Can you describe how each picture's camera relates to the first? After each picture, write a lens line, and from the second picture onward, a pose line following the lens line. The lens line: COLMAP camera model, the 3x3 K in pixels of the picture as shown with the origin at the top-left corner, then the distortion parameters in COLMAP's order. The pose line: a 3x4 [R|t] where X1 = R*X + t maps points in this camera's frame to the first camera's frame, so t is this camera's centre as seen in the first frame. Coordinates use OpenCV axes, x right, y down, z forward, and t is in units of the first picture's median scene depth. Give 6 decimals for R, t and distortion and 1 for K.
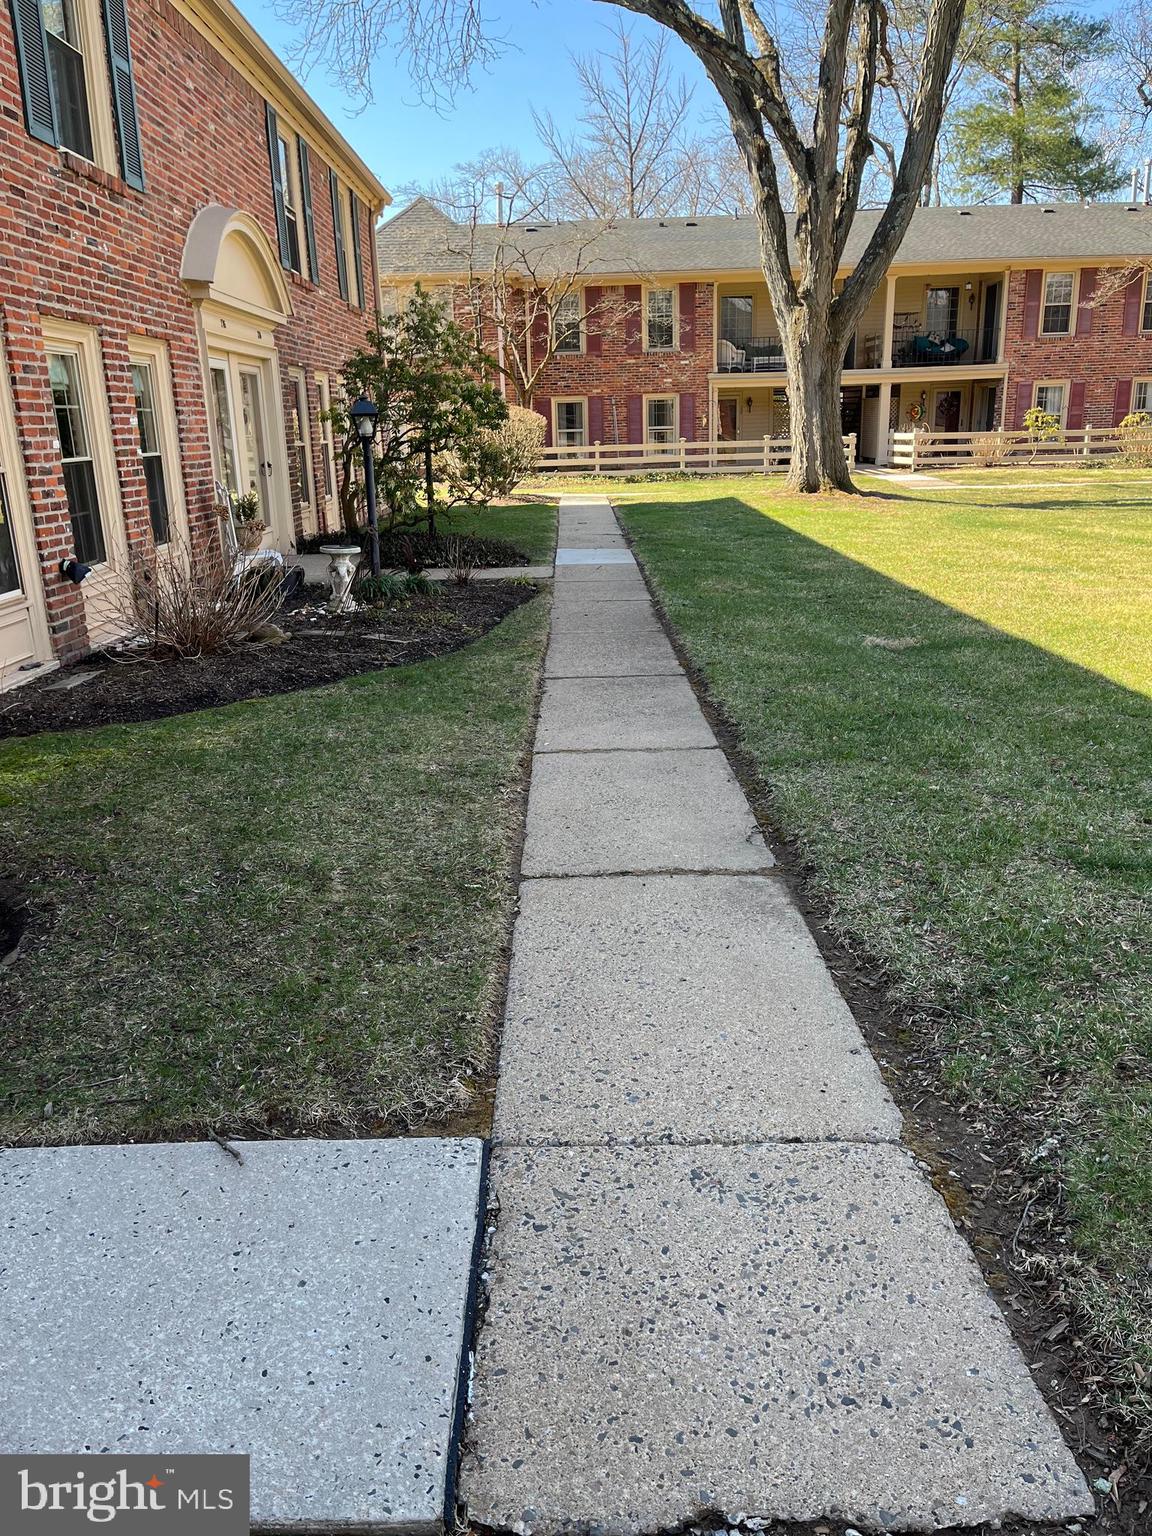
lens RADIAL K [[1151.2, 0, 576.0], [0, 1151.2, 768.0], [0, 0, 1]] dist [0.090305, -0.118074]
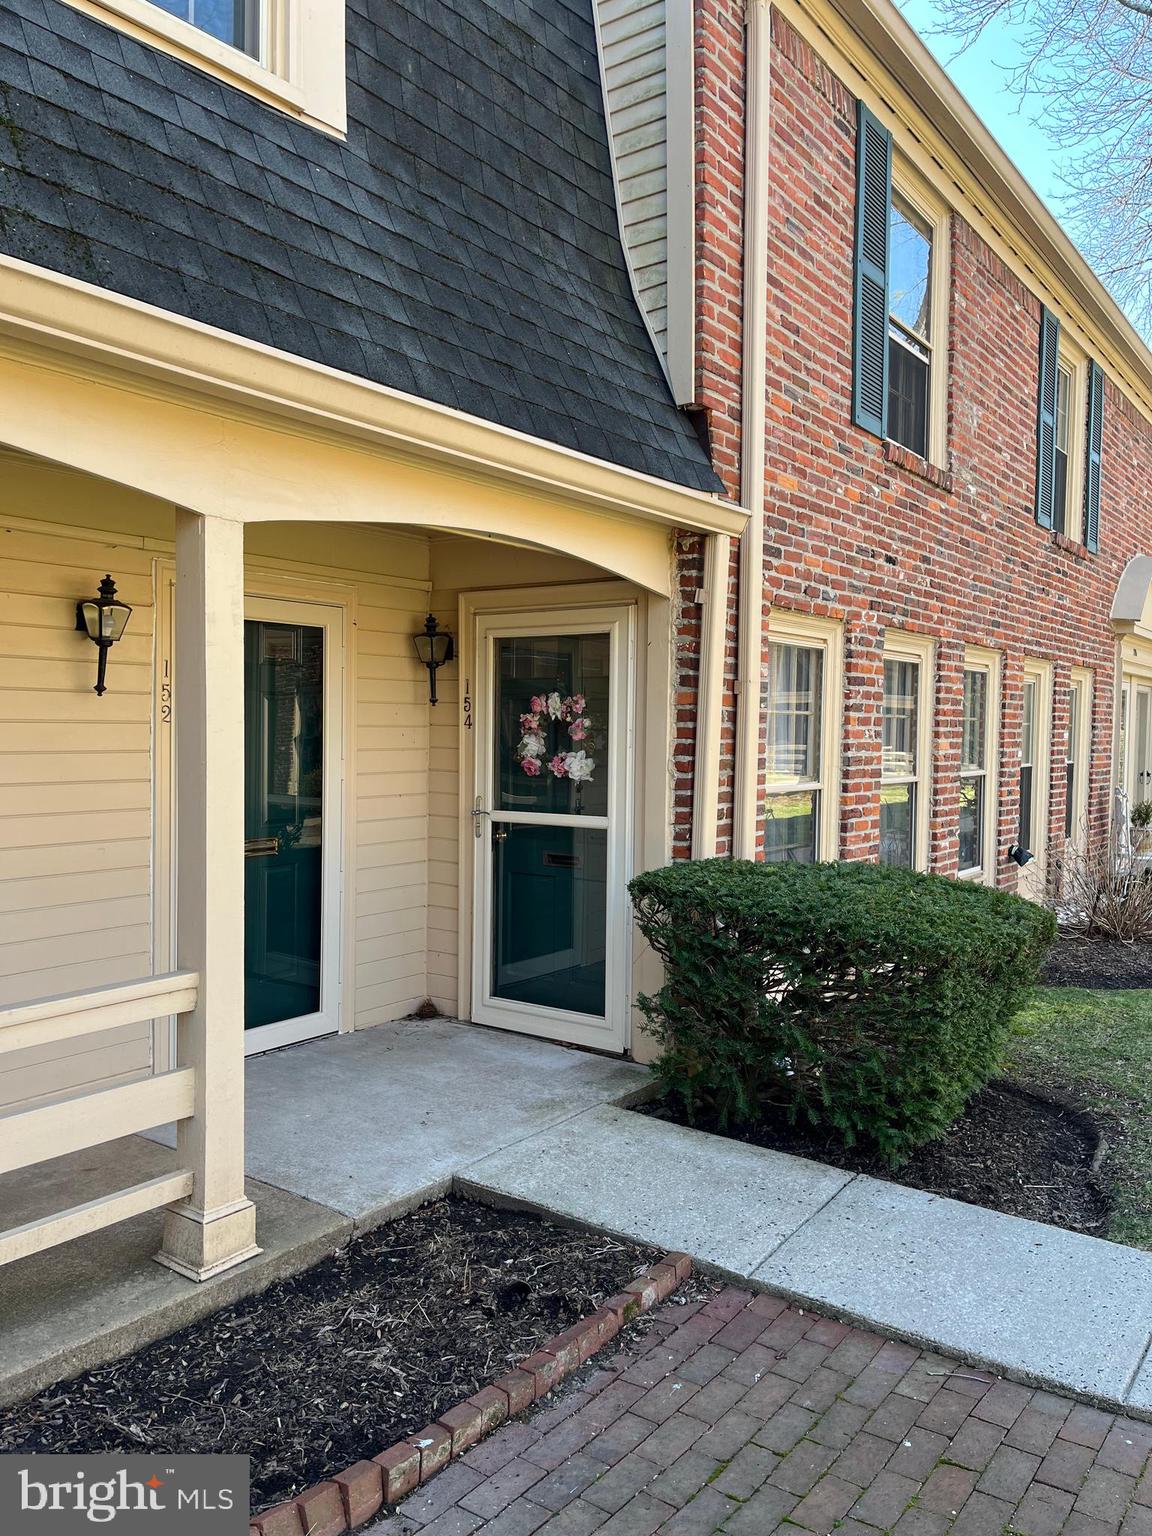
lens RADIAL K [[1151.2, 0, 576.0], [0, 1151.2, 768.0], [0, 0, 1]] dist [0.090305, -0.118074]
pose [[0.806924, 0.063431, -0.587240, -0.085387], [-0.204181, 0.962880, -0.176559, 0.042413], [0.554242, 0.262373, 0.789922, -0.192241]]
